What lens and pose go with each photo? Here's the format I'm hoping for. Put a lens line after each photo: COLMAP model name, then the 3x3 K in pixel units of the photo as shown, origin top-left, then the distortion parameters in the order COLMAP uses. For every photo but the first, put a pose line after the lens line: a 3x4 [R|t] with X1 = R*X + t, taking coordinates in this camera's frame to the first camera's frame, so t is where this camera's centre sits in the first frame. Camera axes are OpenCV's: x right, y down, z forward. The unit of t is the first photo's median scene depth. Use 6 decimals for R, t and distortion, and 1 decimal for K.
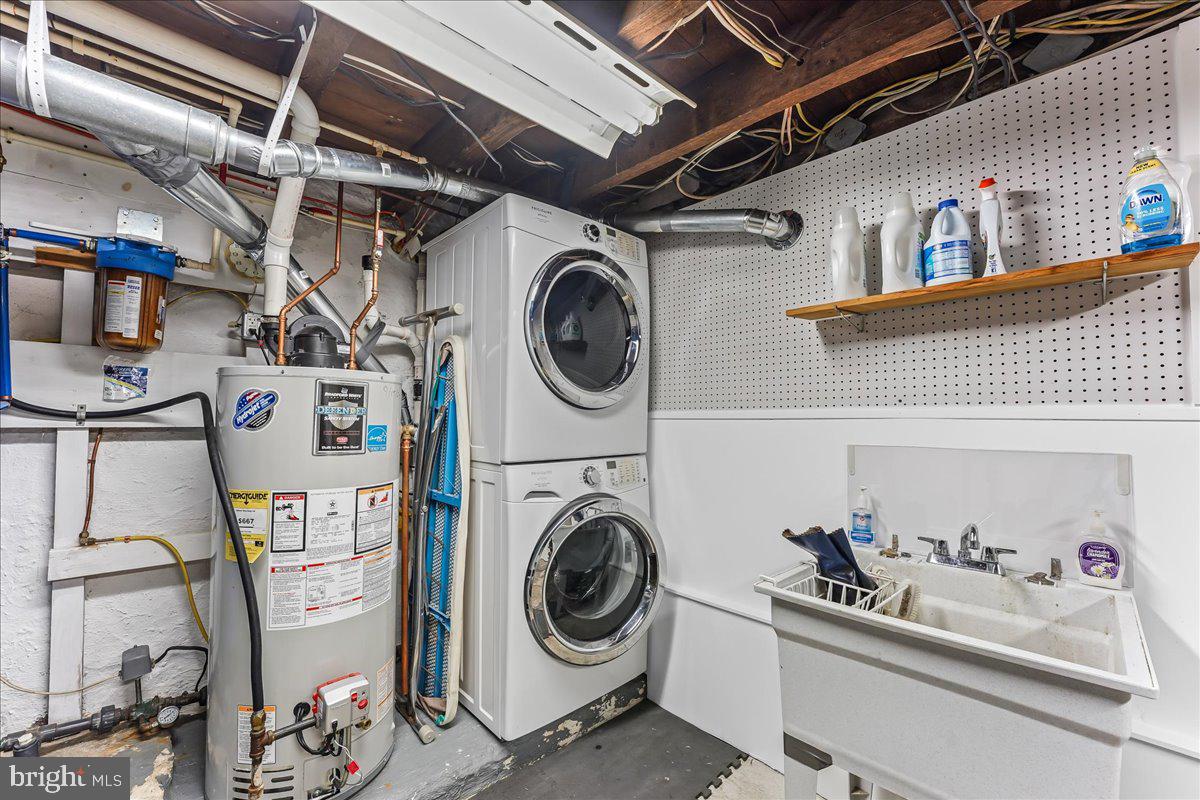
lens RADIAL K [[498.5, 0, 586.8], [0, 498.5, 398.5], [0, 0, 1]] dist [-0.014821, 0.000157]
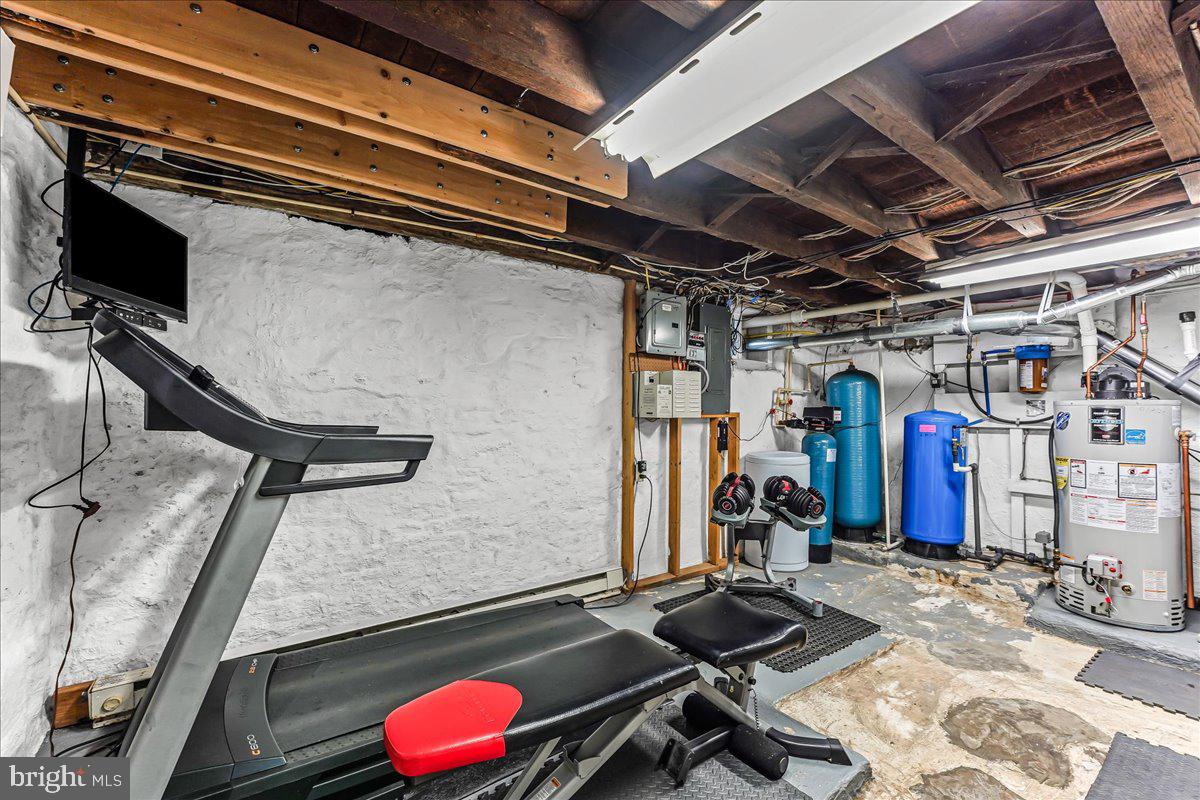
lens RADIAL K [[498.5, 0, 586.8], [0, 498.5, 398.5], [0, 0, 1]] dist [-0.014821, 0.000157]
pose [[-0.141957, -0.037523, -0.989161, 1.605976], [0.023188, 0.998881, -0.041219, -0.031587], [0.989601, -0.028788, -0.140928, -0.699590]]
